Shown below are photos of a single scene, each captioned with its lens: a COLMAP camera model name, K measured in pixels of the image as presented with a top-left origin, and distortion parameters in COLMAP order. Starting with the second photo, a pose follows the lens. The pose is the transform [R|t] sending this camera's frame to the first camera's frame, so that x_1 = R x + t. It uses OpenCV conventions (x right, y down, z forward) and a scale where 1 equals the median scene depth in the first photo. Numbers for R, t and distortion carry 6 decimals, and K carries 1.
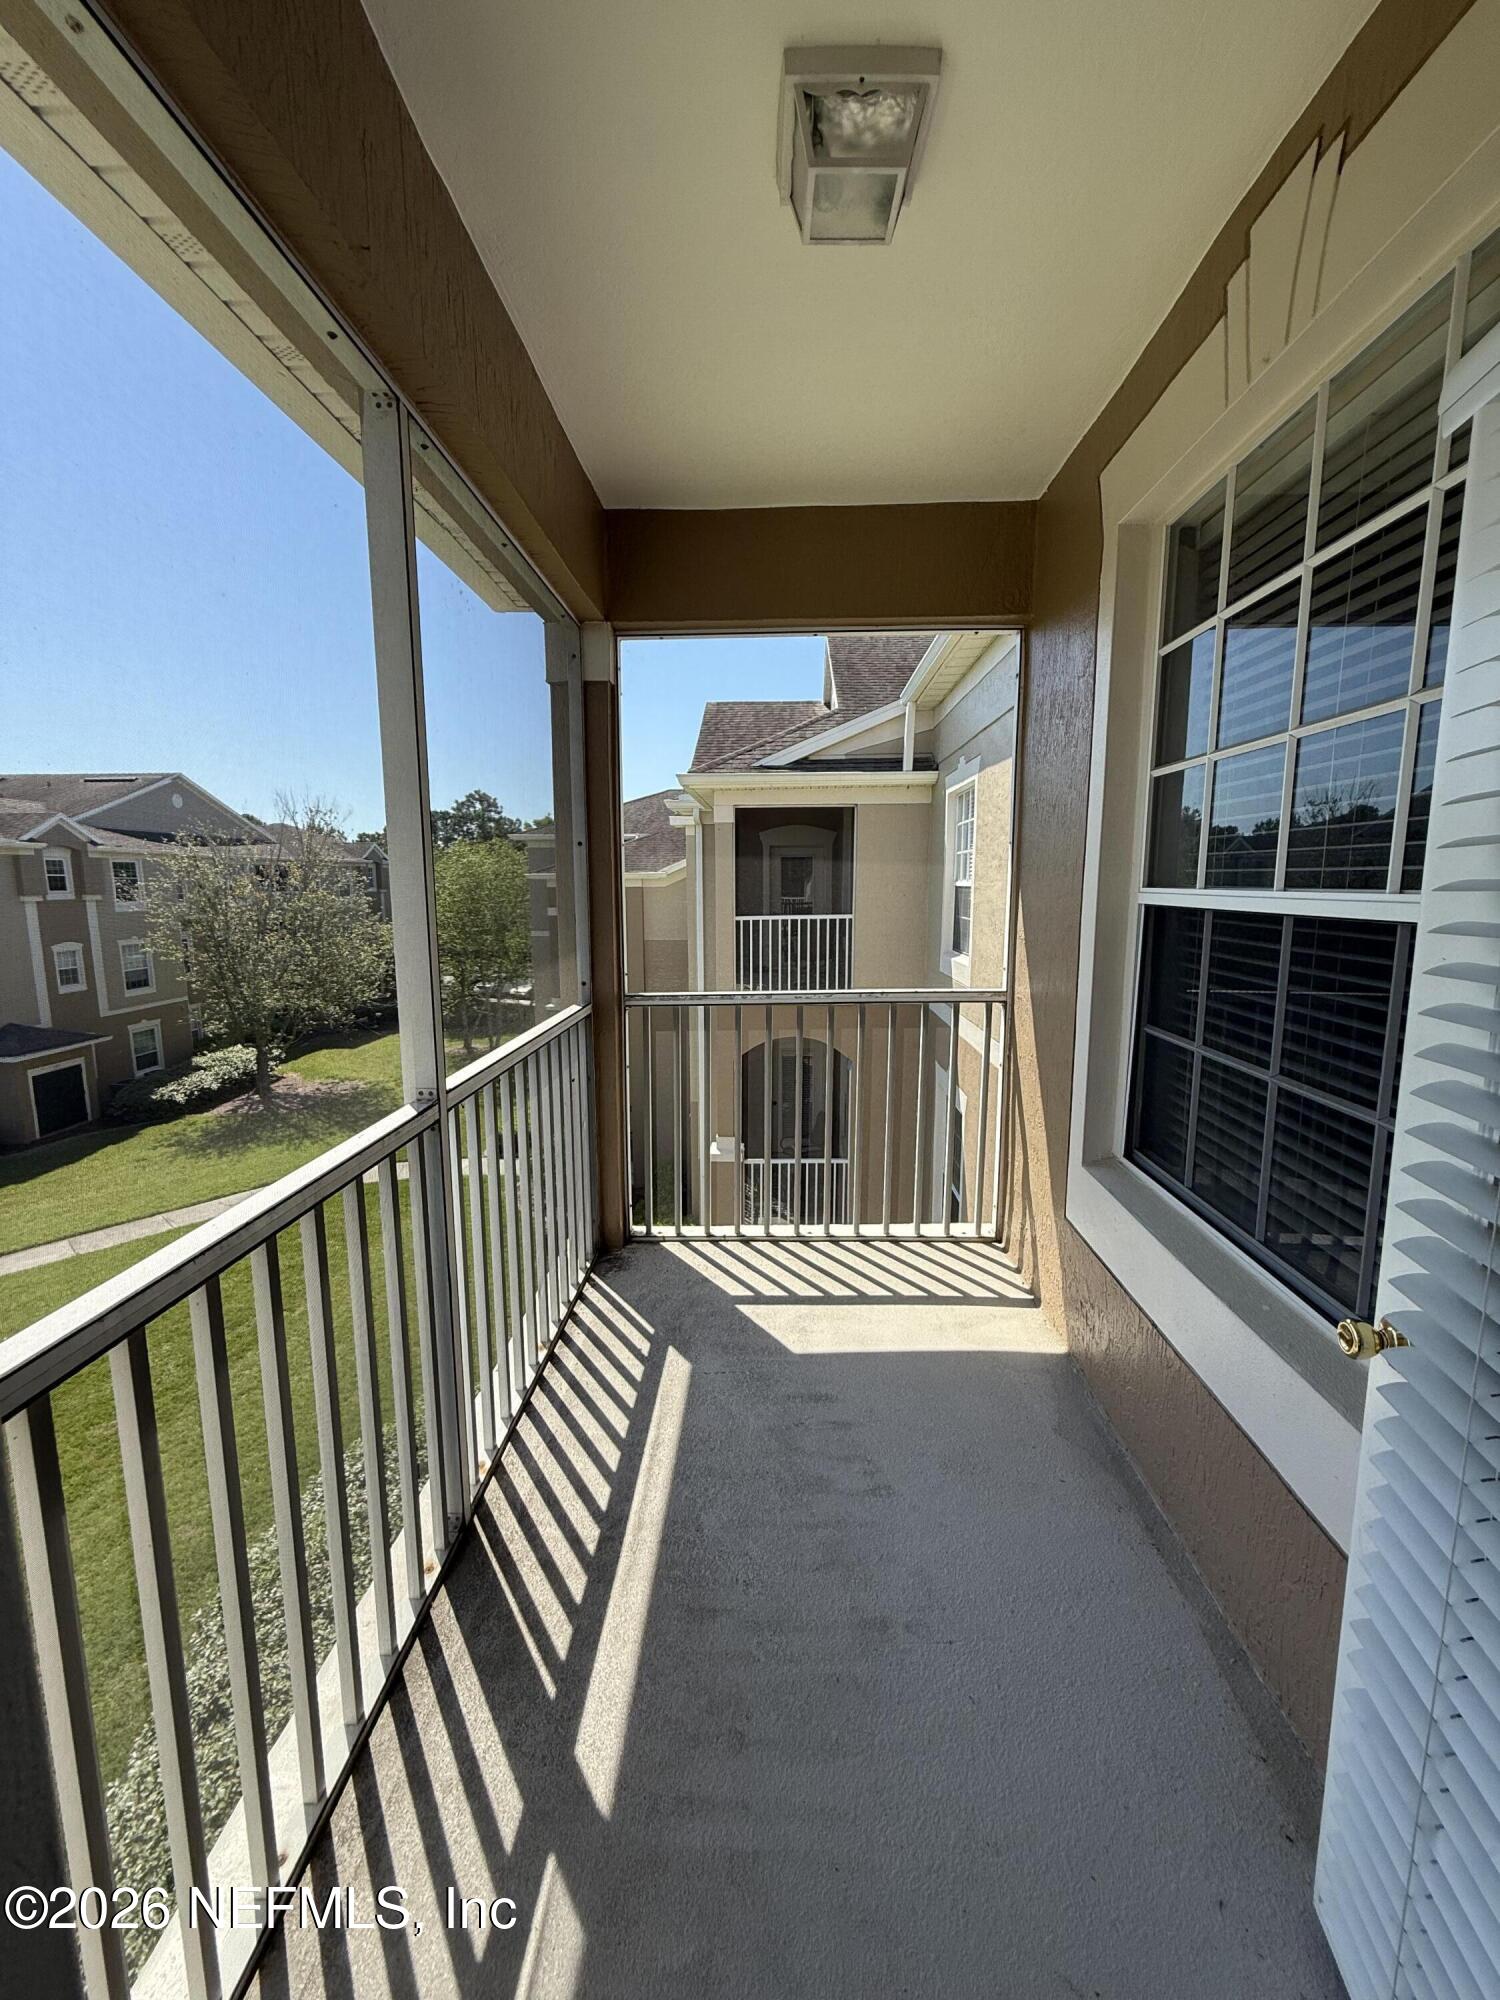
lens RADIAL K [[799.3, 0, 744.2], [0, 799.3, 998.5], [0, 0, 1]] dist [0.000619, 0.000227]
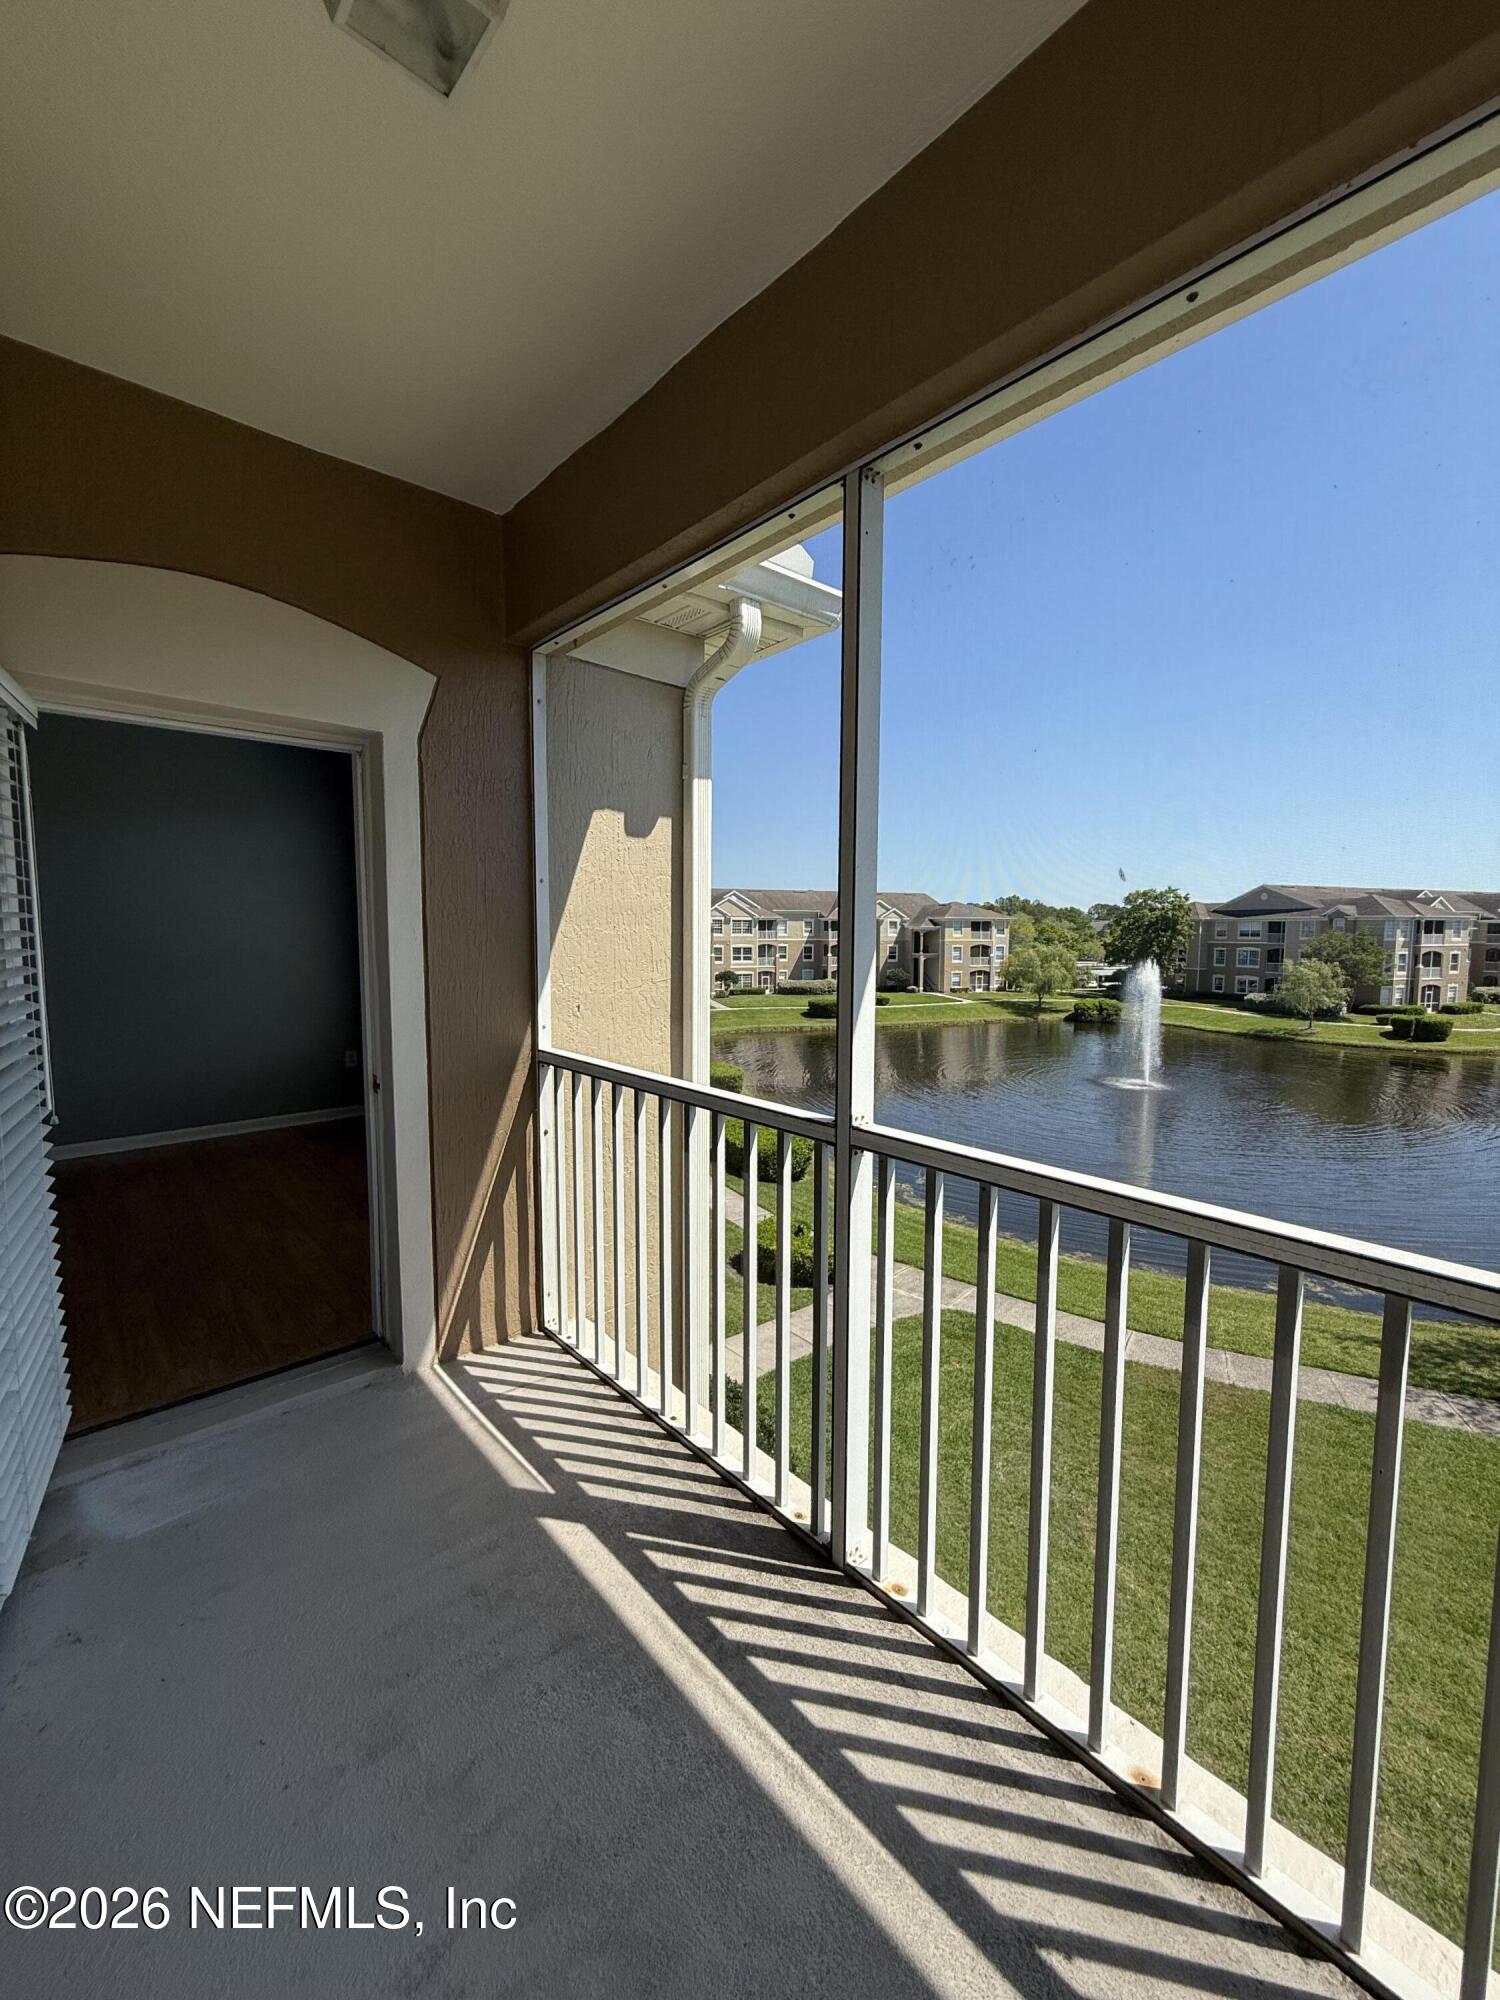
lens RADIAL K [[799.3, 0, 744.2], [0, 799.3, 998.5], [0, 0, 1]] dist [0.000619, 0.000227]
pose [[-0.718050, 0.065590, -0.692894, 0.432834], [-0.098694, 0.975894, 0.194656, -0.241920], [0.688958, 0.208157, -0.694267, 1.684293]]
